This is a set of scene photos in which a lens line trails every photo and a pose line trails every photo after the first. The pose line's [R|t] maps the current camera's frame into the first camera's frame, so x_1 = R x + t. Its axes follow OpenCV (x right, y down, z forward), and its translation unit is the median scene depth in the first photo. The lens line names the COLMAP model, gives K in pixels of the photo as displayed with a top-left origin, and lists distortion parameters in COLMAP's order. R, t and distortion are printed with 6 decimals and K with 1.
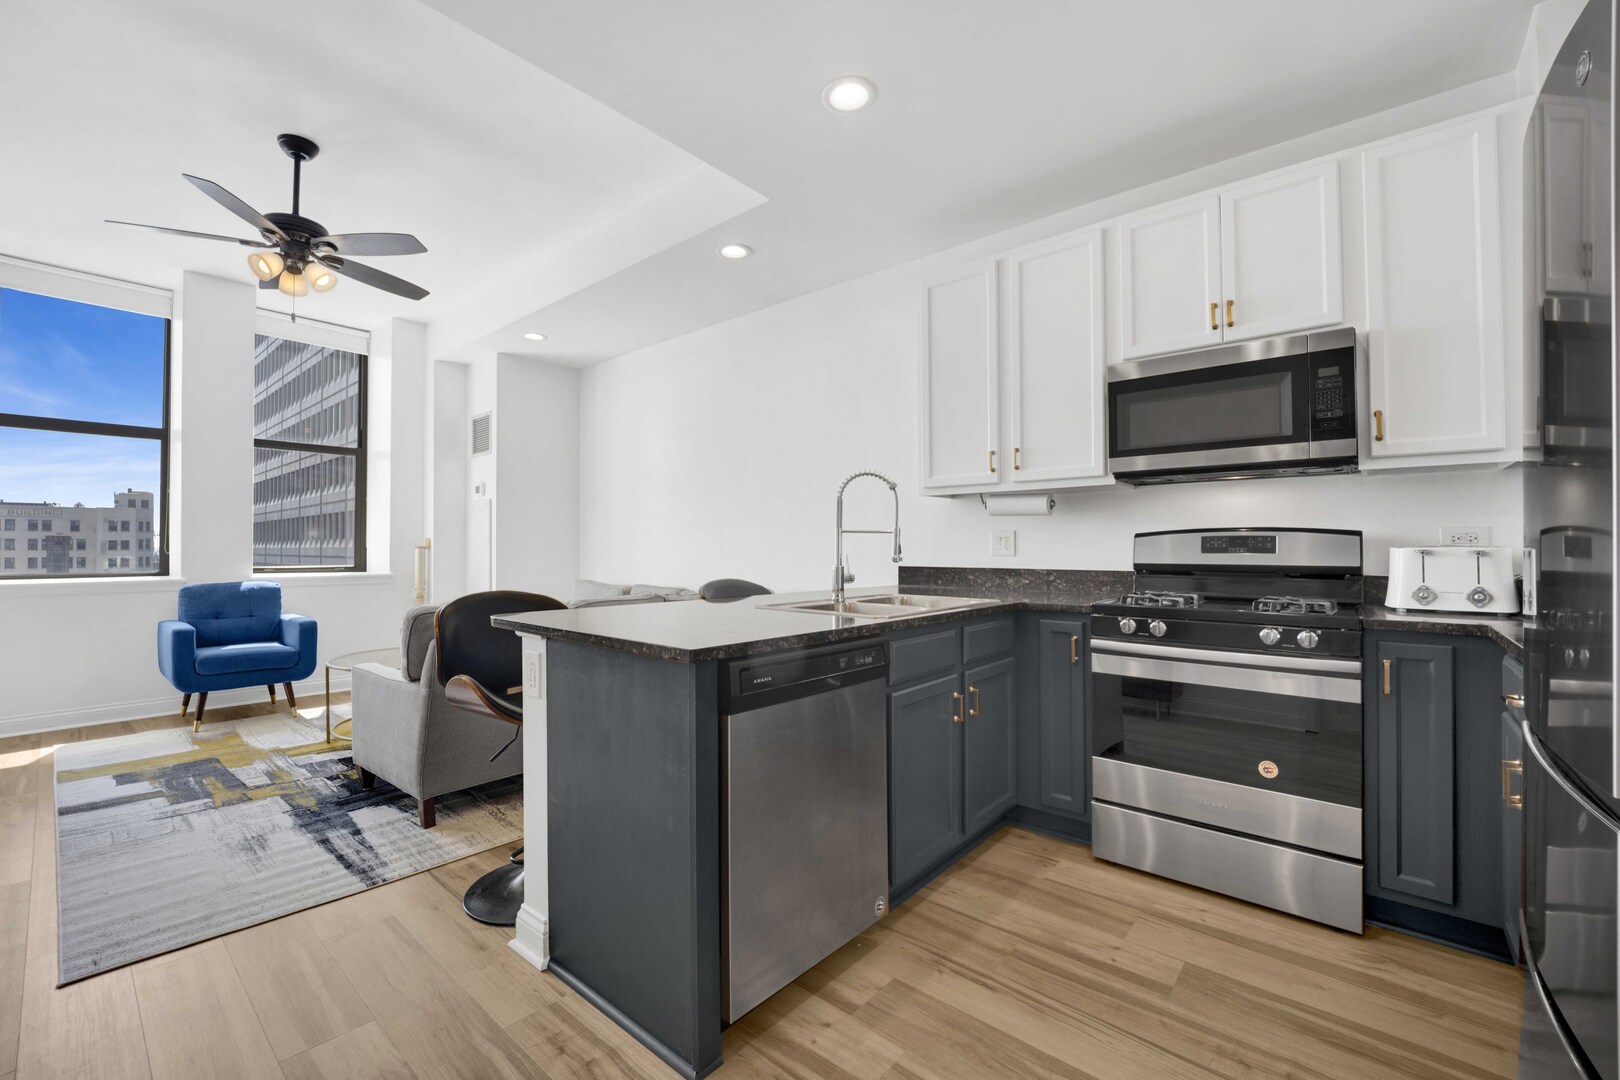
lens RADIAL K [[728.4, 0, 861.2], [0, 728.4, 520.2], [0, 0, 1]] dist [-0.004165, -0.026295]
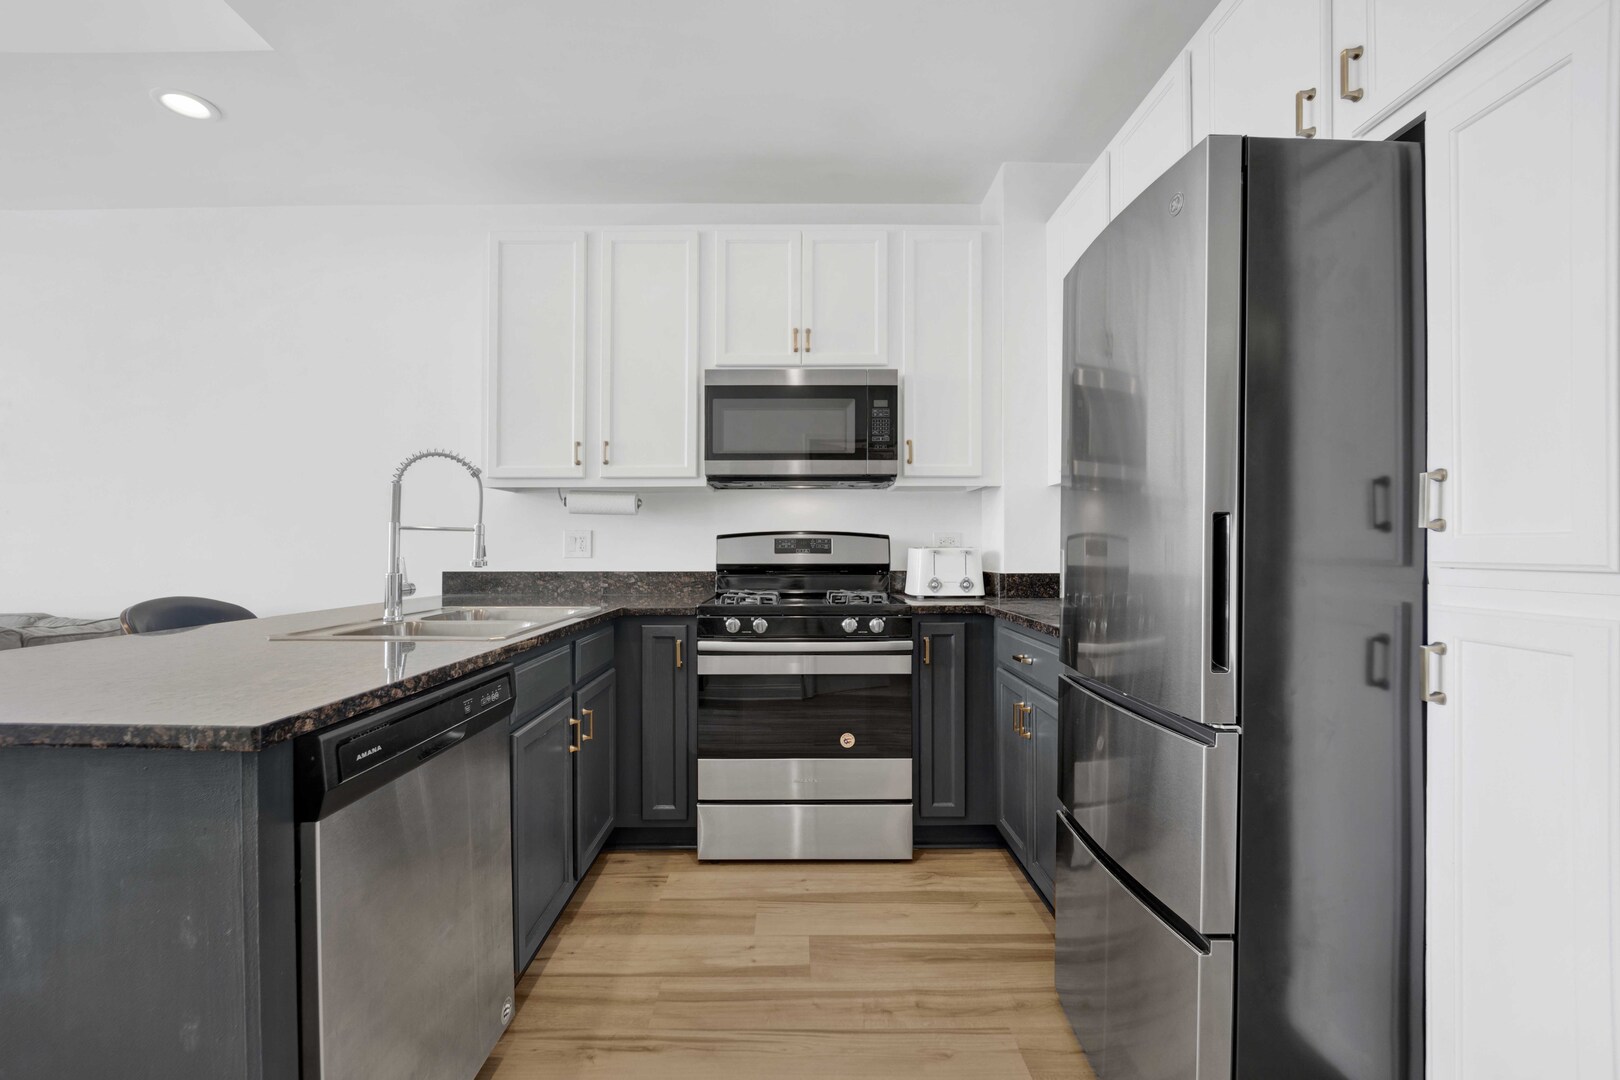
lens RADIAL K [[679.9, 0, 870.6], [0, 679.9, 529.6], [0, 0, 1]] dist [-0.017315, -0.000391]
pose [[0.747488, 0.016198, 0.664078, -0.123813], [-0.021815, 0.999762, 0.000169, 0.006490], [-0.663917, -0.014613, 0.747664, 0.157579]]
